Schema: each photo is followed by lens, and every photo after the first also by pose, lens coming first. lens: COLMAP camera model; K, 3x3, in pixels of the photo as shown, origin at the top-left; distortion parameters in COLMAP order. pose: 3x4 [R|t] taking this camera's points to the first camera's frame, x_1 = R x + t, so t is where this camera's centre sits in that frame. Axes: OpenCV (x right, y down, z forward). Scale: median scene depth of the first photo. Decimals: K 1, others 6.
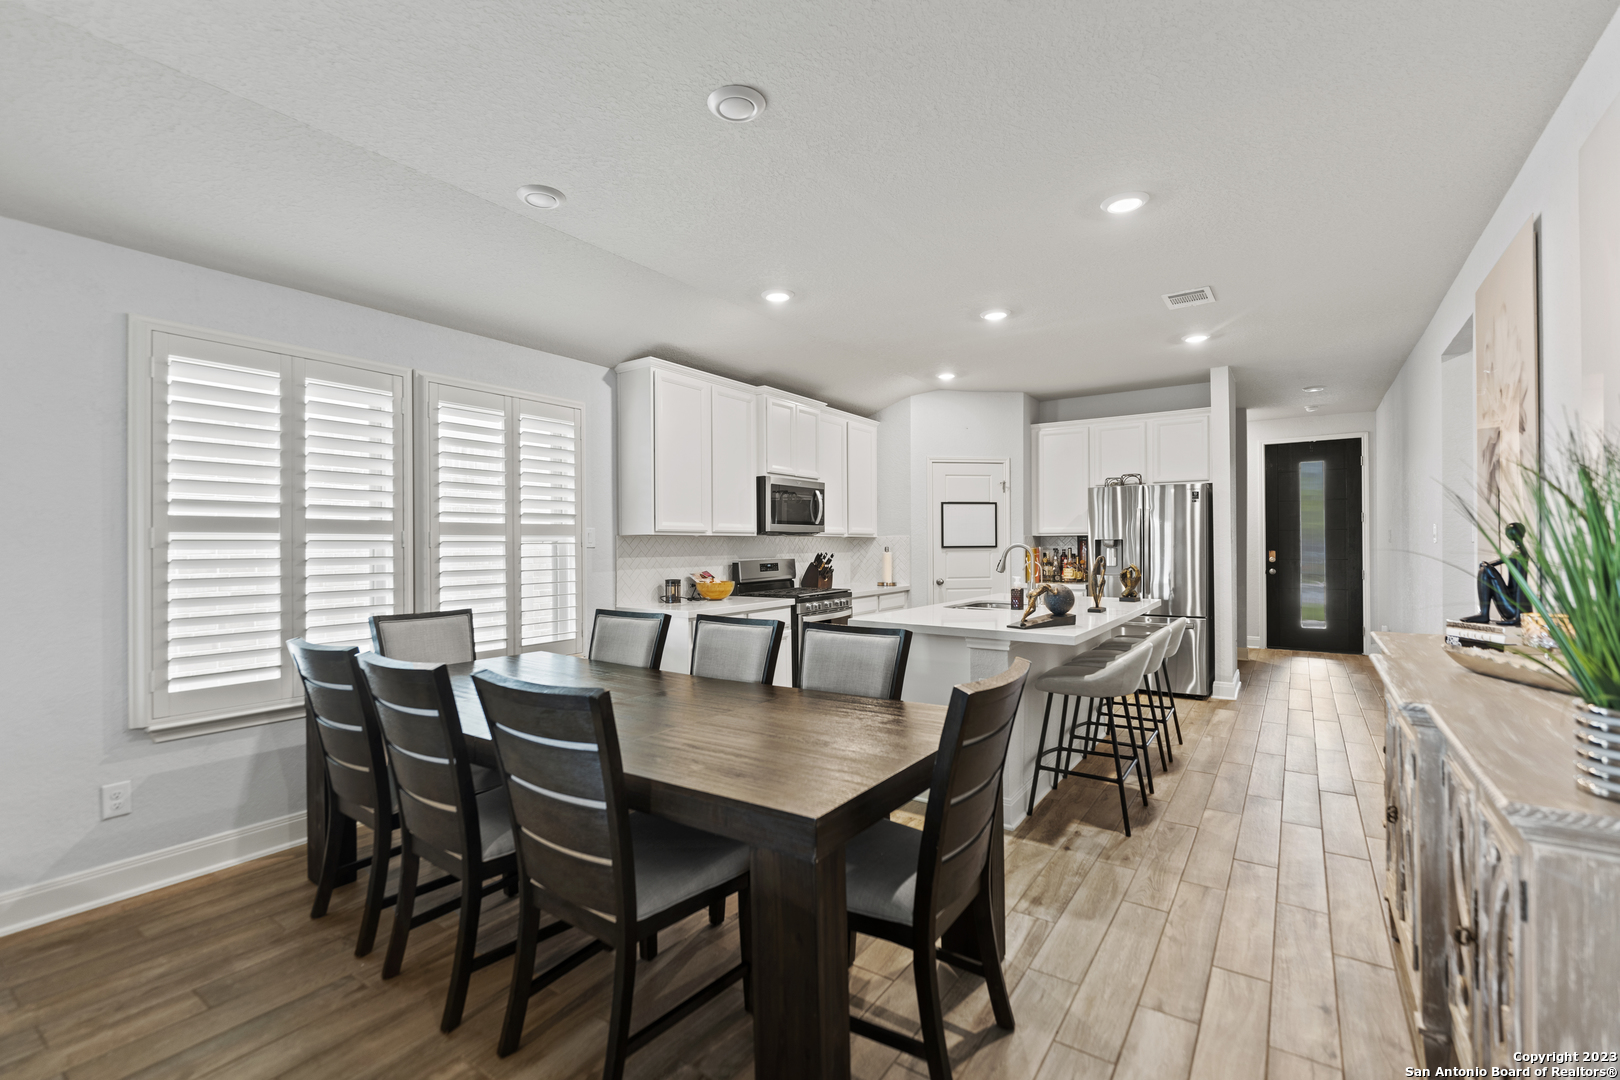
lens RADIAL K [[734.8, 0, 806.2], [0, 734.8, 541.9], [0, 0, 1]] dist [0.006504, -0.000004]
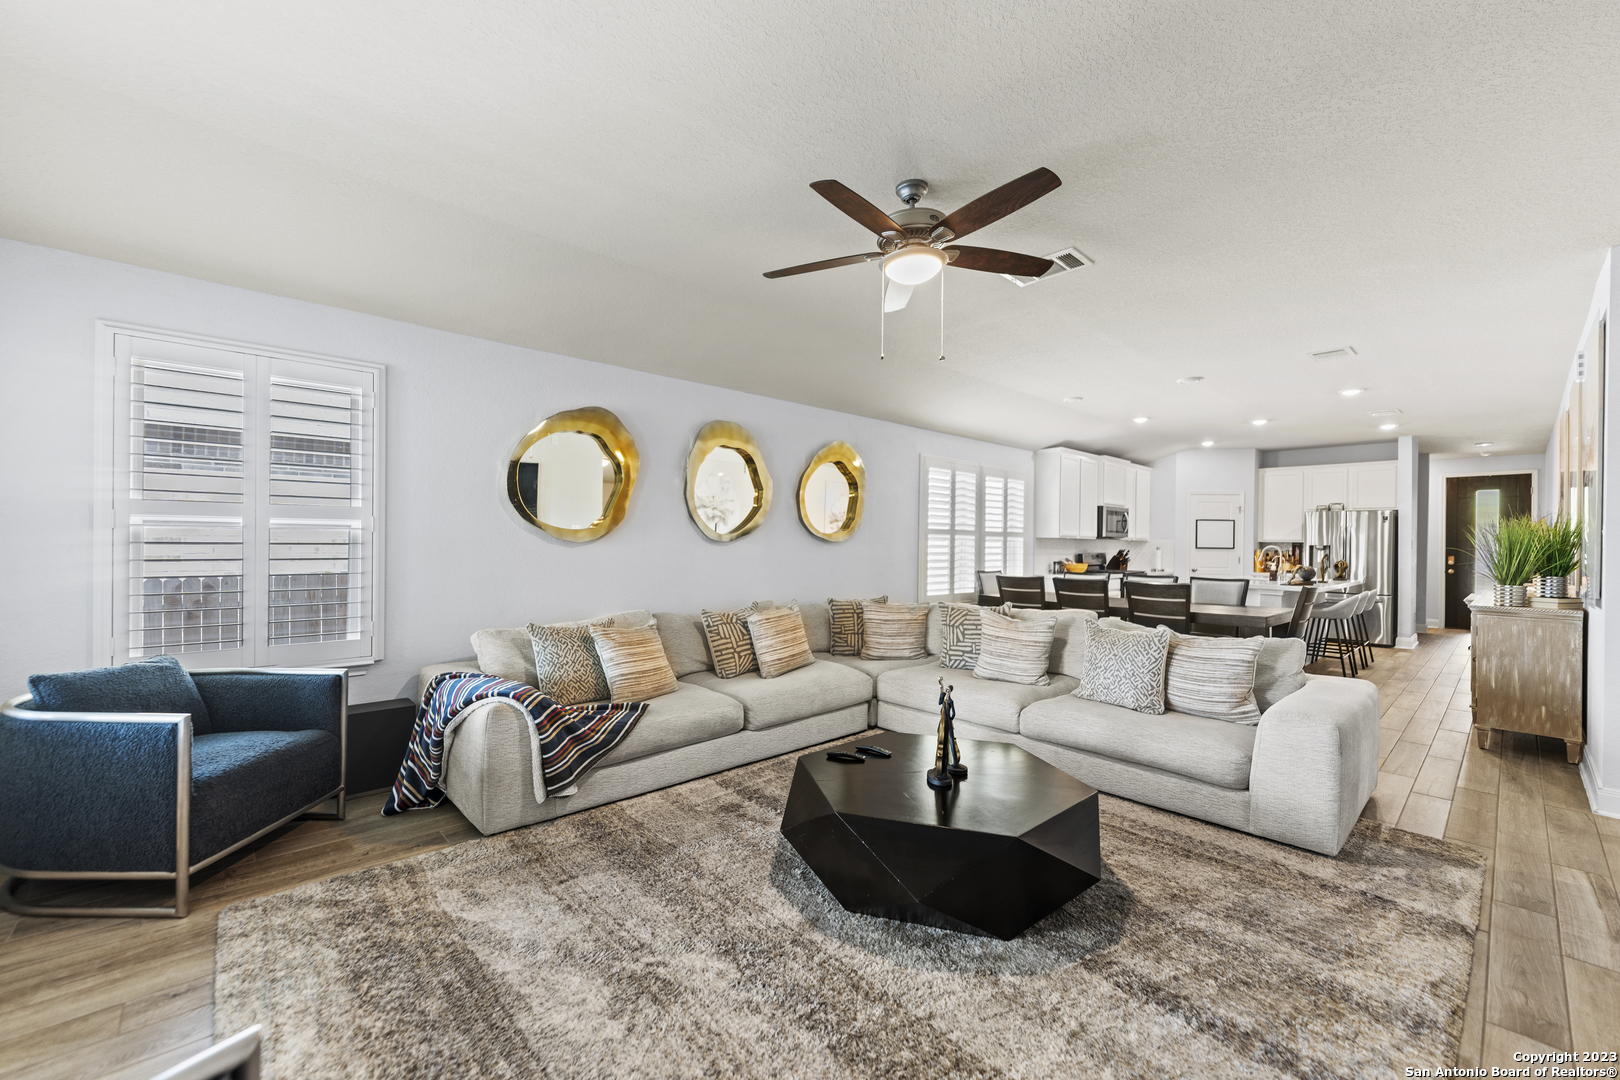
lens RADIAL K [[651.1, 0, 796.9], [0, 651.1, 543.0], [0, 0, 1]] dist [0.002577, -0.000331]
pose [[0.970532, 0.020036, -0.240139, -0.353248], [-0.019287, 0.999799, 0.005468, 0.006330], [0.240200, -0.000675, 0.970723, -0.650326]]
